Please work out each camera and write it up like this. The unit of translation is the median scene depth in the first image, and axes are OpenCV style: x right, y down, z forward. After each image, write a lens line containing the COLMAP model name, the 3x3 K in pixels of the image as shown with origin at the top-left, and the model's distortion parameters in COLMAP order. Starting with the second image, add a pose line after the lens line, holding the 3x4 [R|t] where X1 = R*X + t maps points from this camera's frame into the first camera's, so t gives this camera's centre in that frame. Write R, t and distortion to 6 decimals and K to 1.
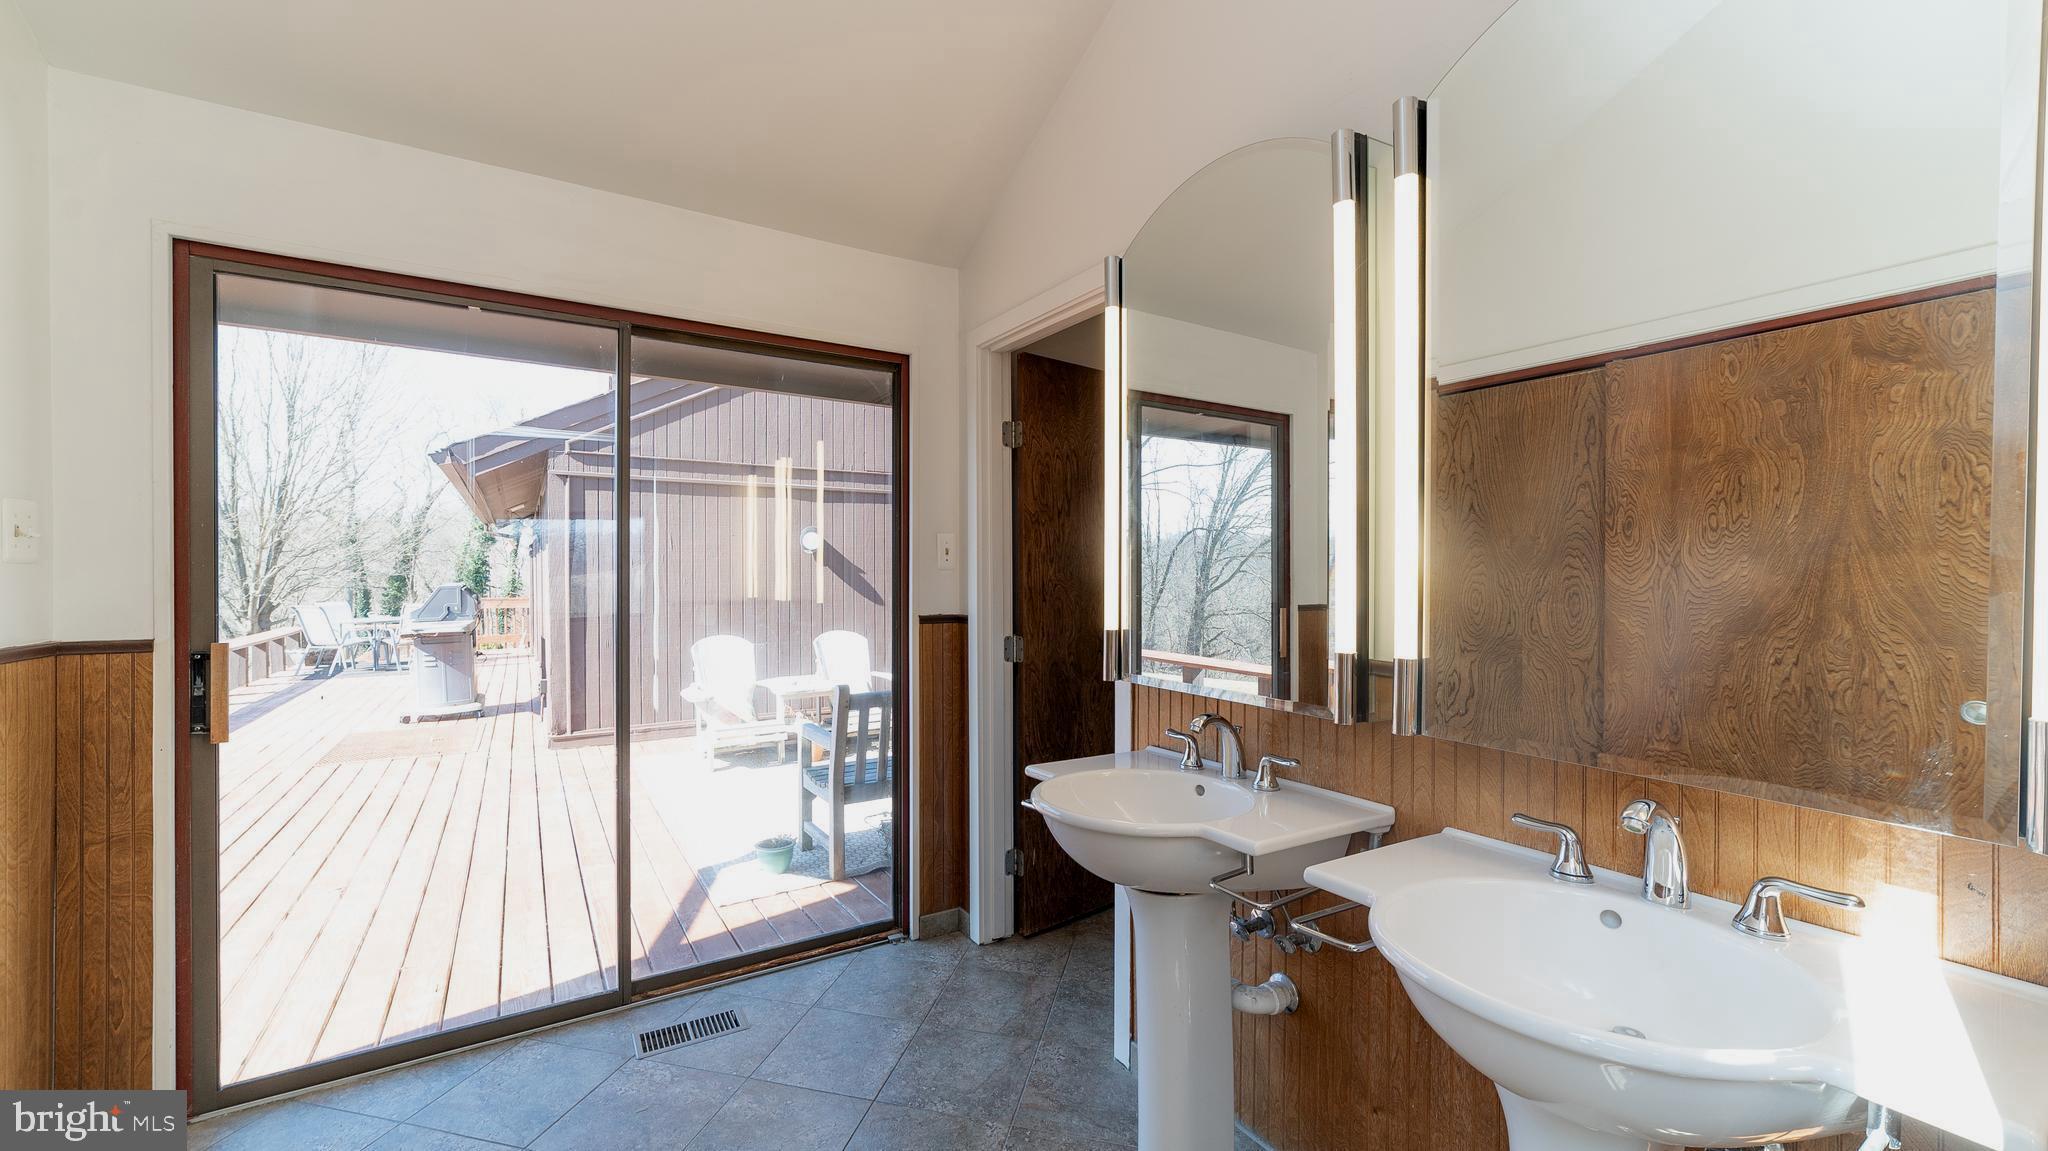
lens RADIAL K [[815.1, 0, 1021.8], [0, 815.1, 563.0], [0, 0, 1]] dist [-0.001034, -0.000014]
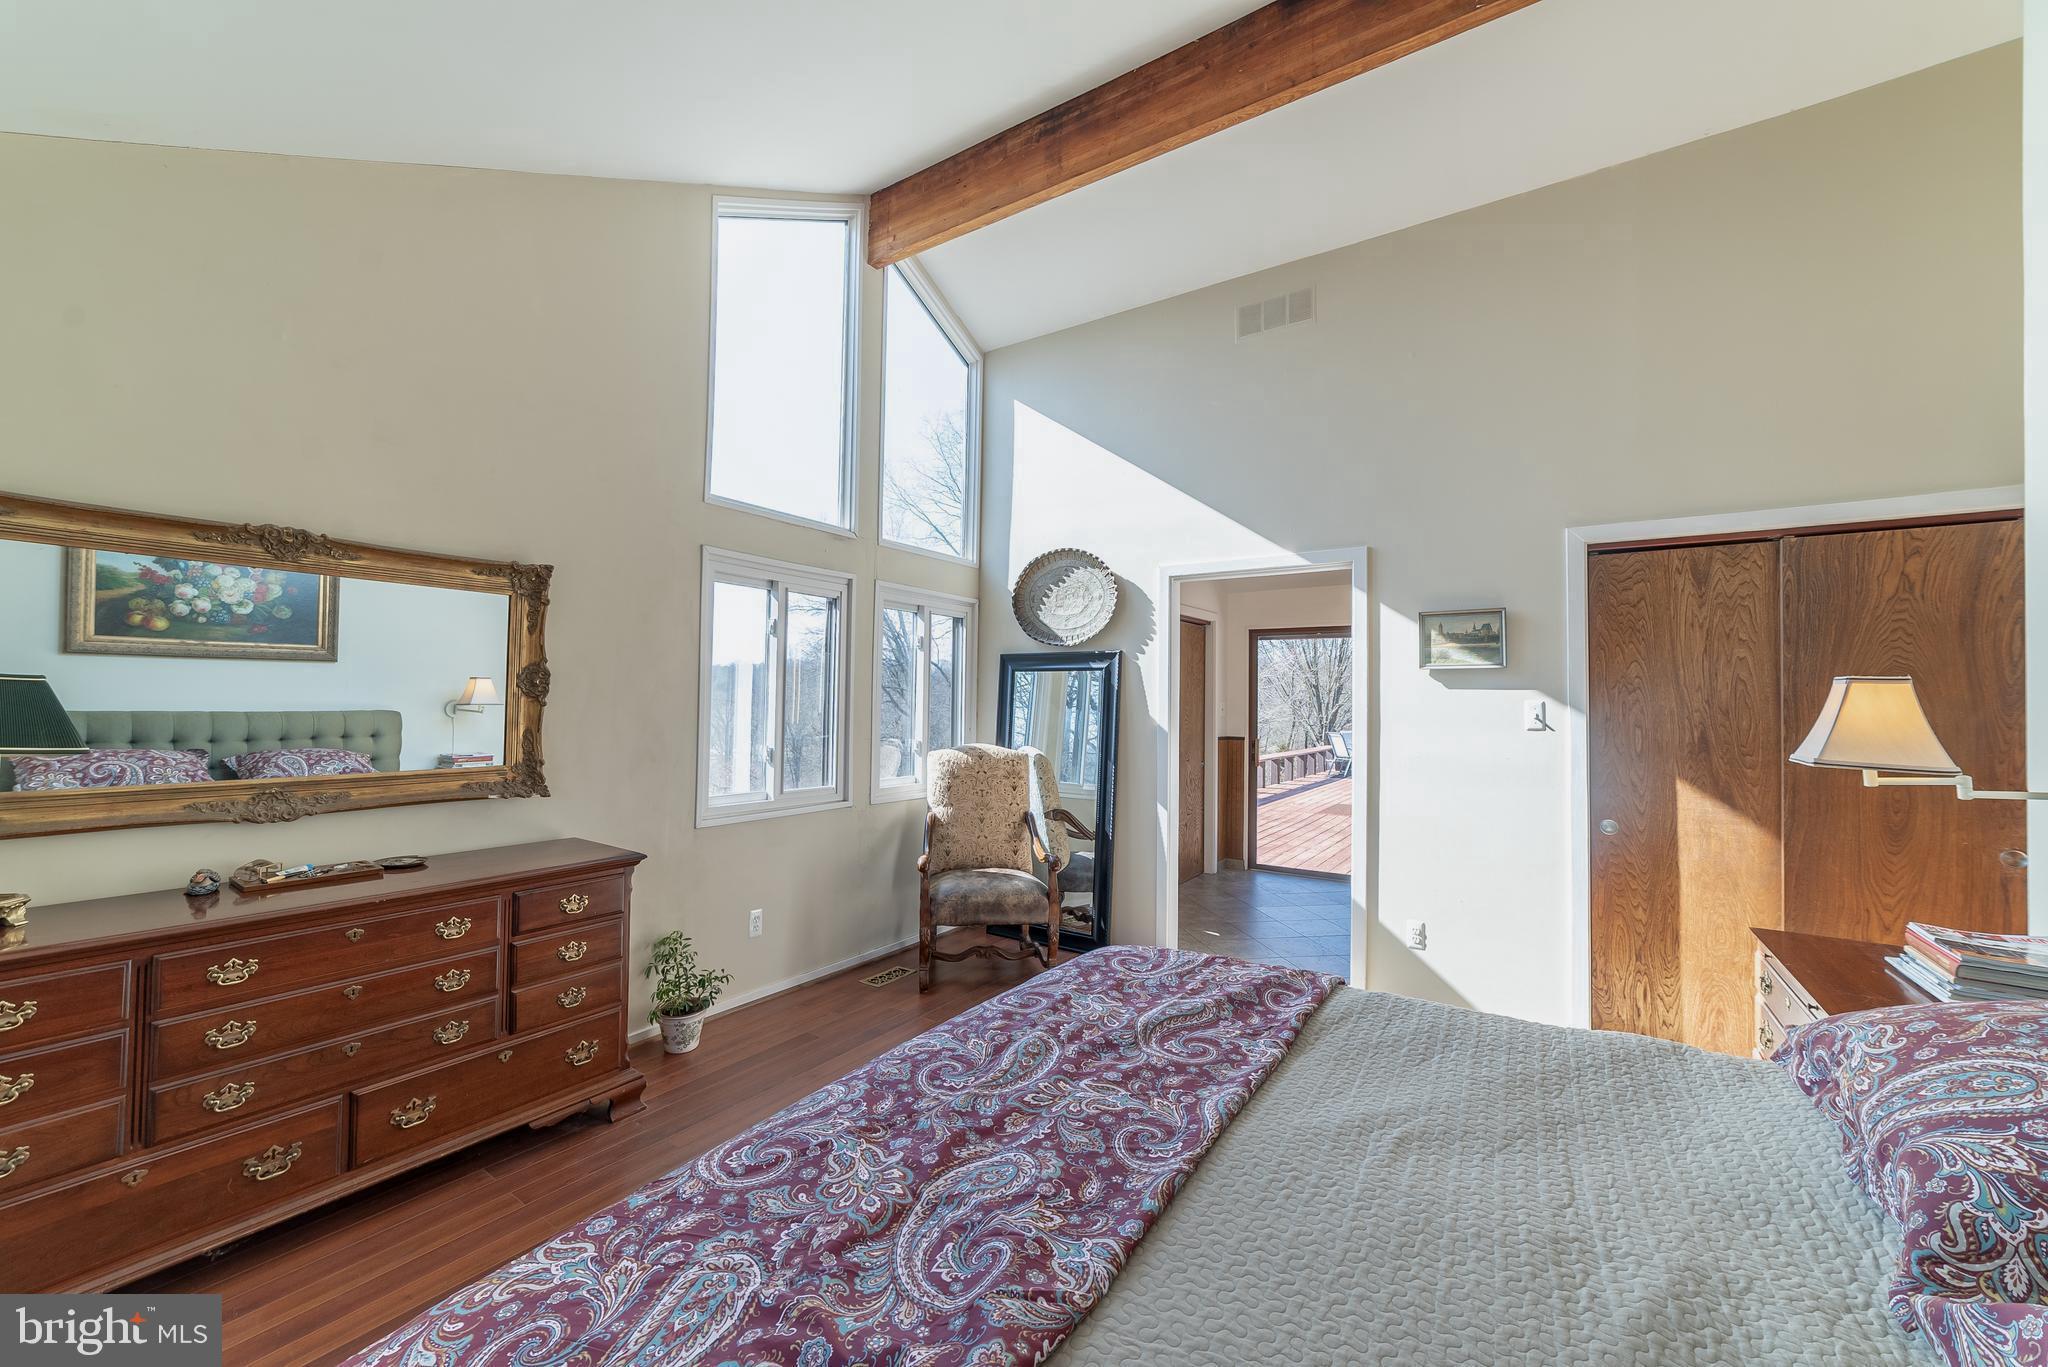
lens RADIAL K [[789.1, 0, 1011.4], [0, 789.1, 683.8], [0, 0, 1]] dist [-0.022314, 0.008451]
pose [[0.412737, -0.018455, -0.910663, 0.281308], [-0.000575, 0.999789, -0.020522, -0.010743], [0.910850, 0.008994, 0.412639, -0.228861]]
